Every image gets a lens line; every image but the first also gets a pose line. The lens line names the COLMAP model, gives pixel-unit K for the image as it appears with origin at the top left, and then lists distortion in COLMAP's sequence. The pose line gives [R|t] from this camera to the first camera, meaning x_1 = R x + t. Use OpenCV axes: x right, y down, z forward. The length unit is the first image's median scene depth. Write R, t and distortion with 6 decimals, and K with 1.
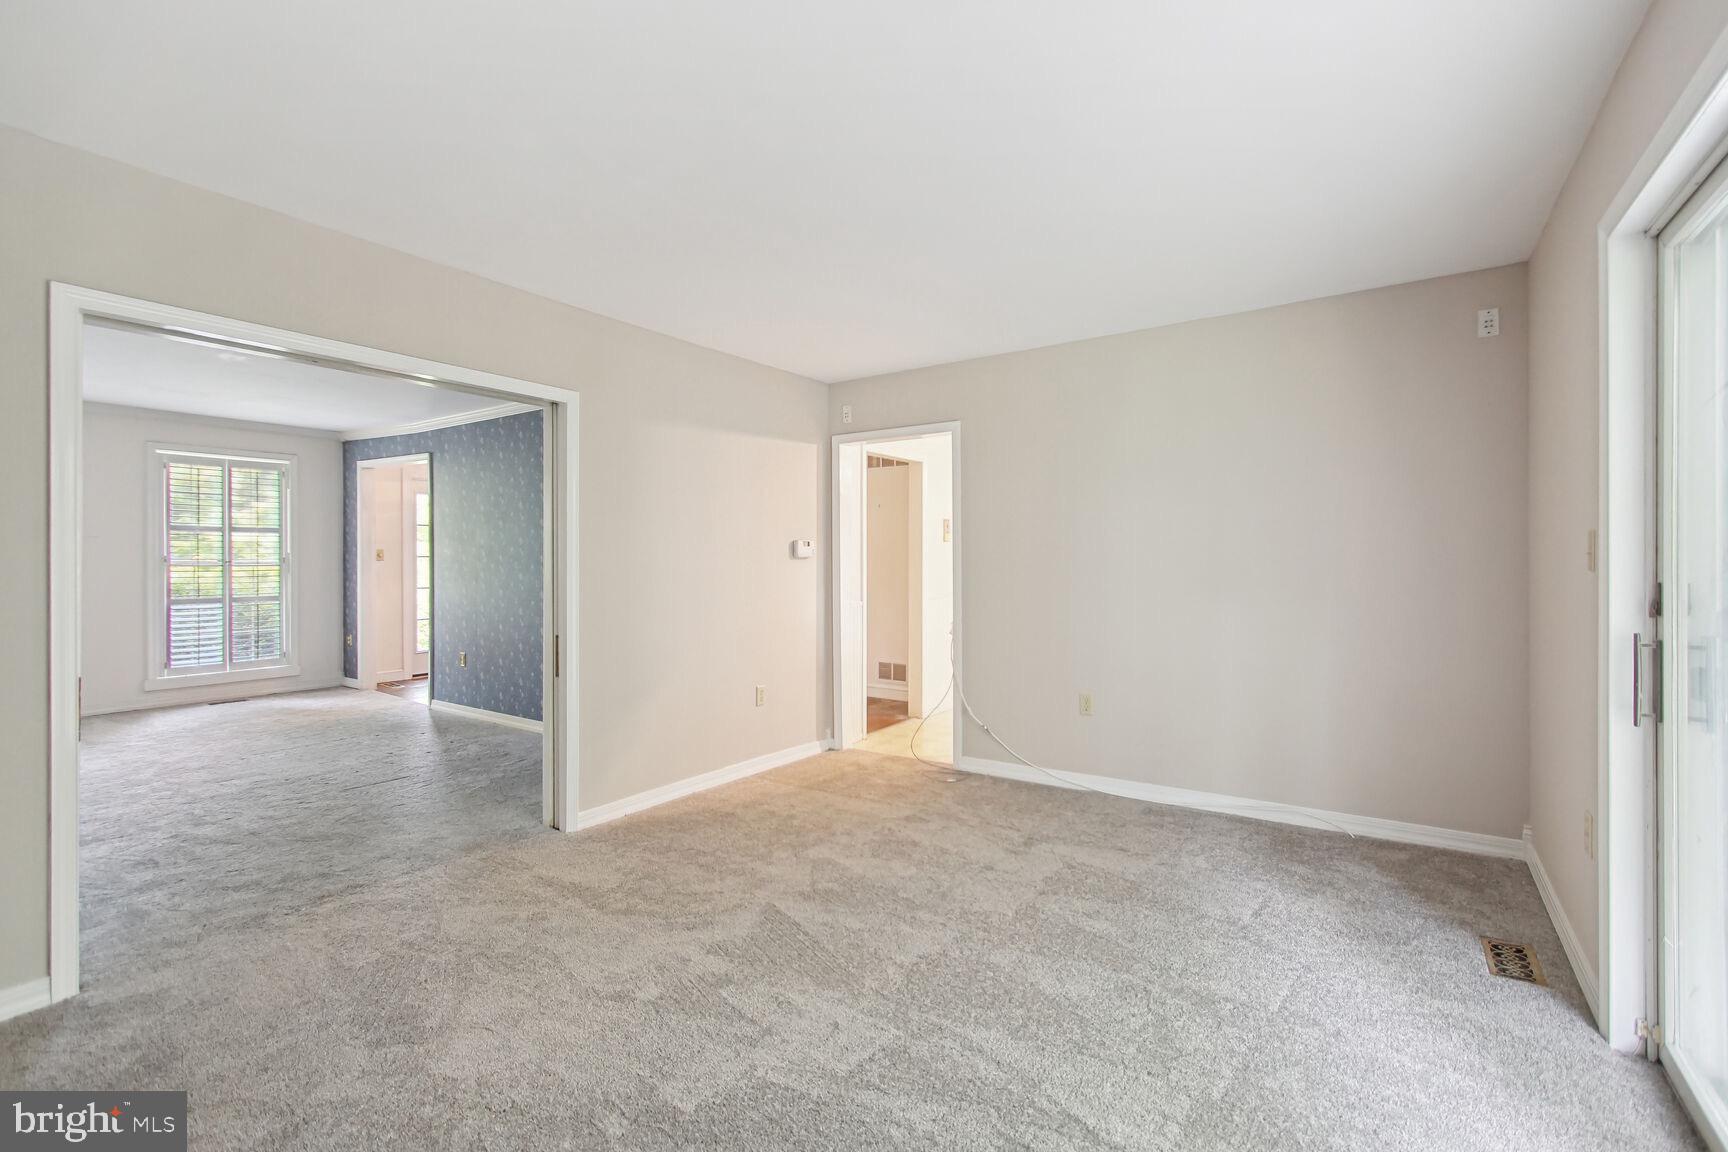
lens RADIAL K [[766.5, 0, 865.5], [0, 766.5, 555.5], [0, 0, 1]] dist [-0.014028, 0.000578]
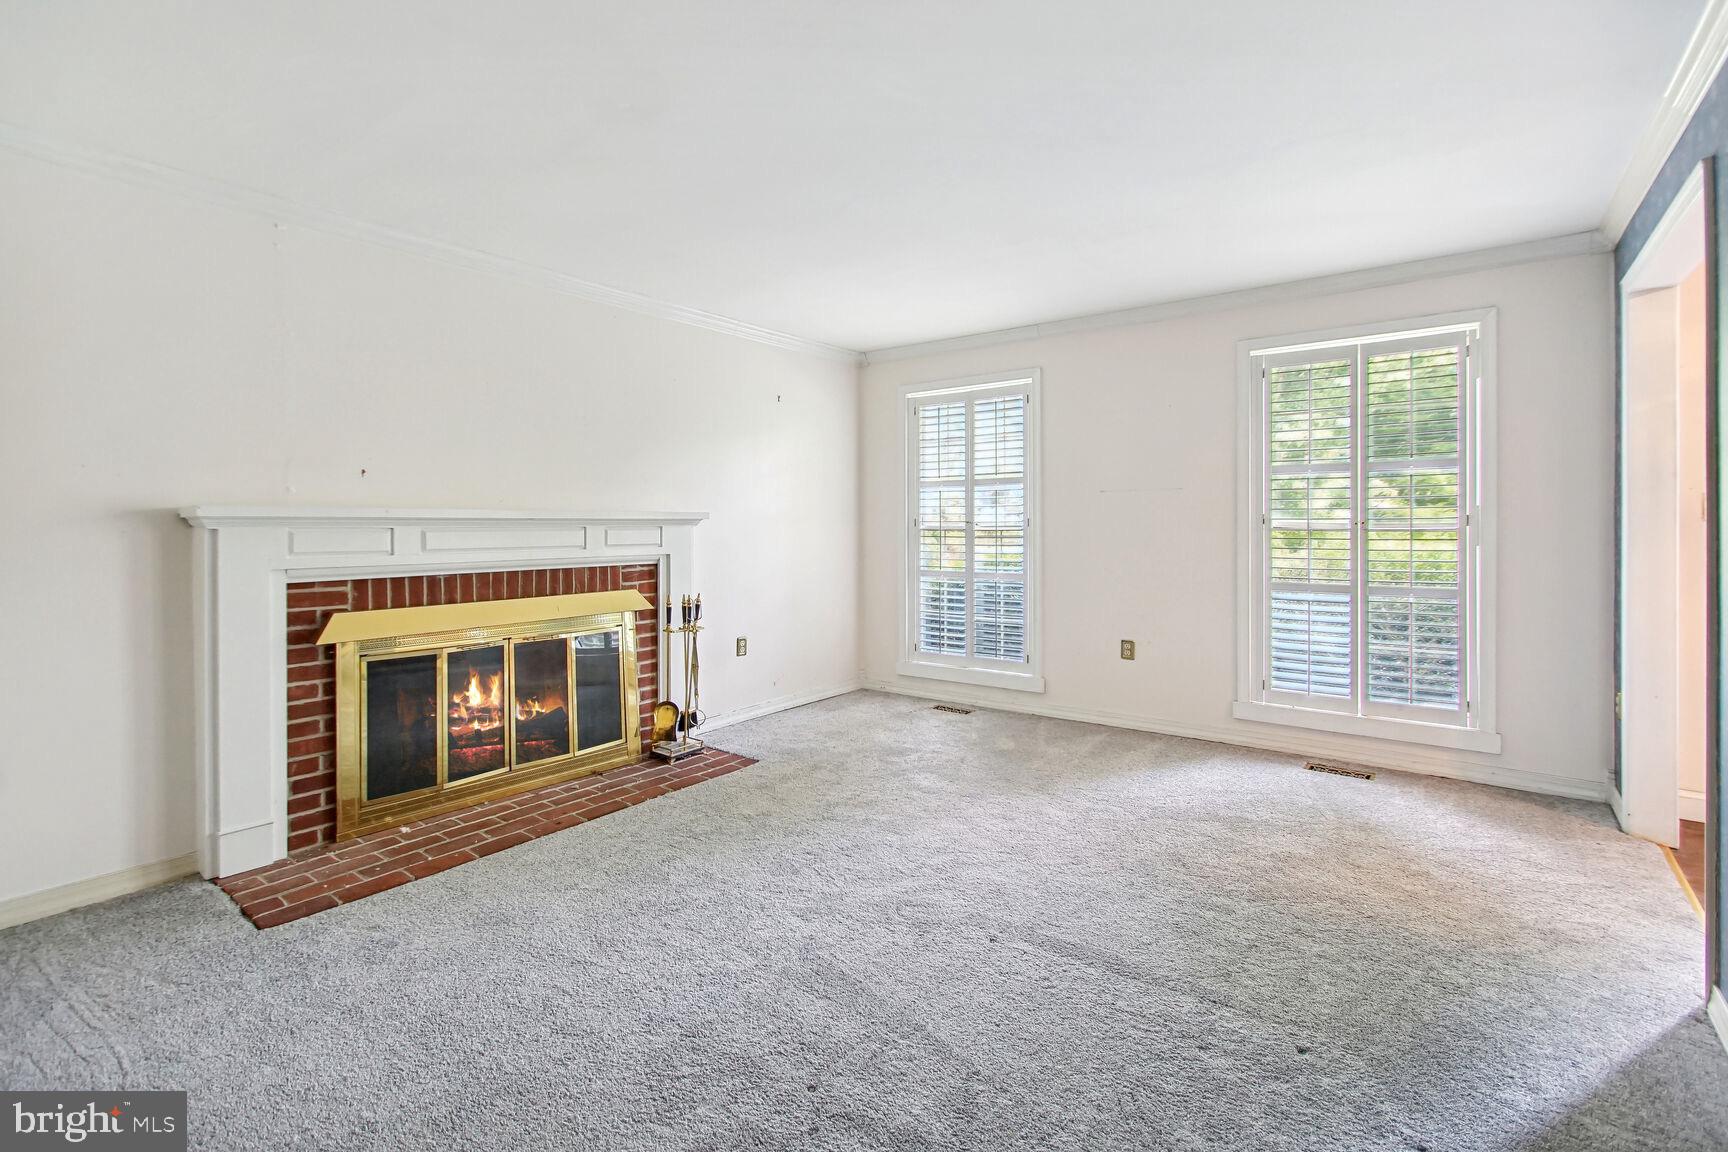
lens RADIAL K [[781.7, 0, 854.3], [0, 781.7, 530.2], [0, 0, 1]] dist [0.000788, 0.000880]
pose [[-0.056403, 0.010220, -0.998356, -0.235151], [0.005855, 0.999934, 0.009906, 0.005722], [0.998391, -0.005287, -0.056459, 0.658874]]
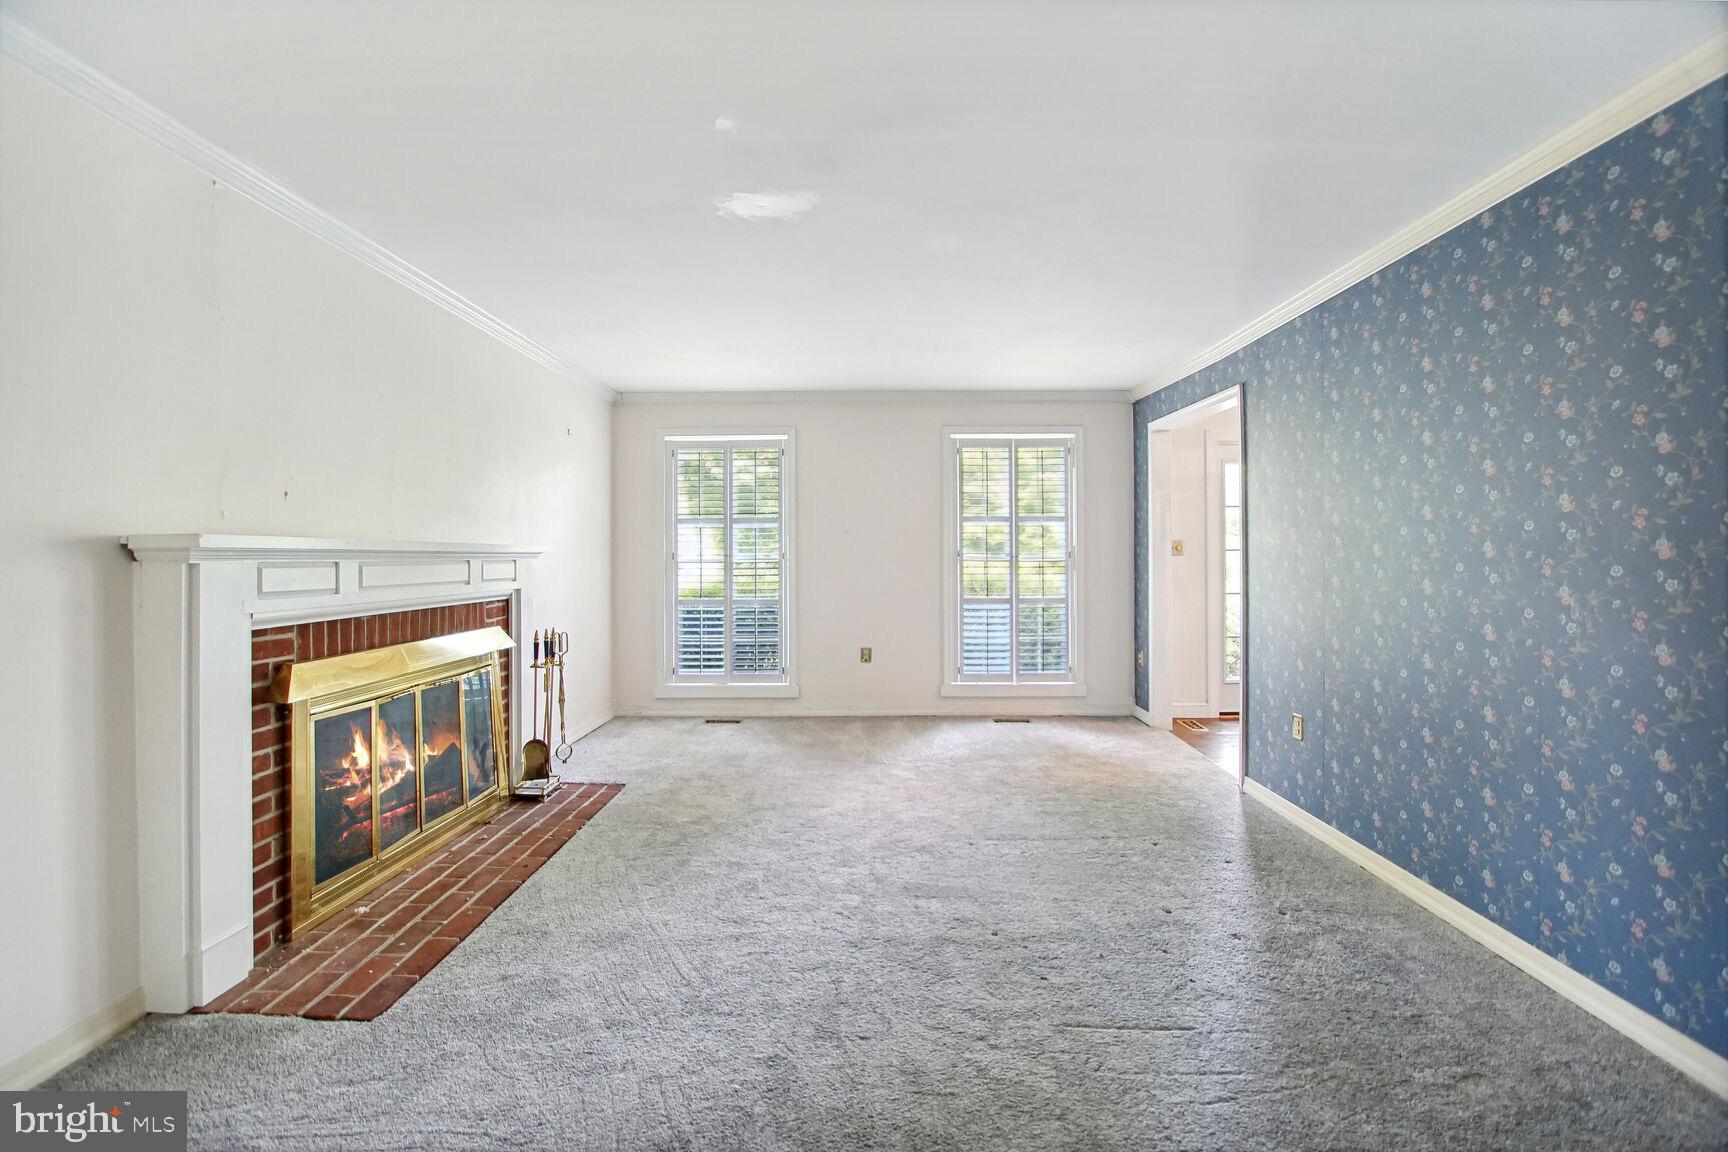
lens RADIAL K [[766.5, 0, 865.5], [0, 766.5, 555.5], [0, 0, 1]] dist [-0.014028, 0.000578]
pose [[0.559009, 0.000199, -0.829161, -0.213796], [0.003720, 0.999989, 0.002748, 0.004139], [0.829153, -0.004621, 0.559002, 0.374995]]
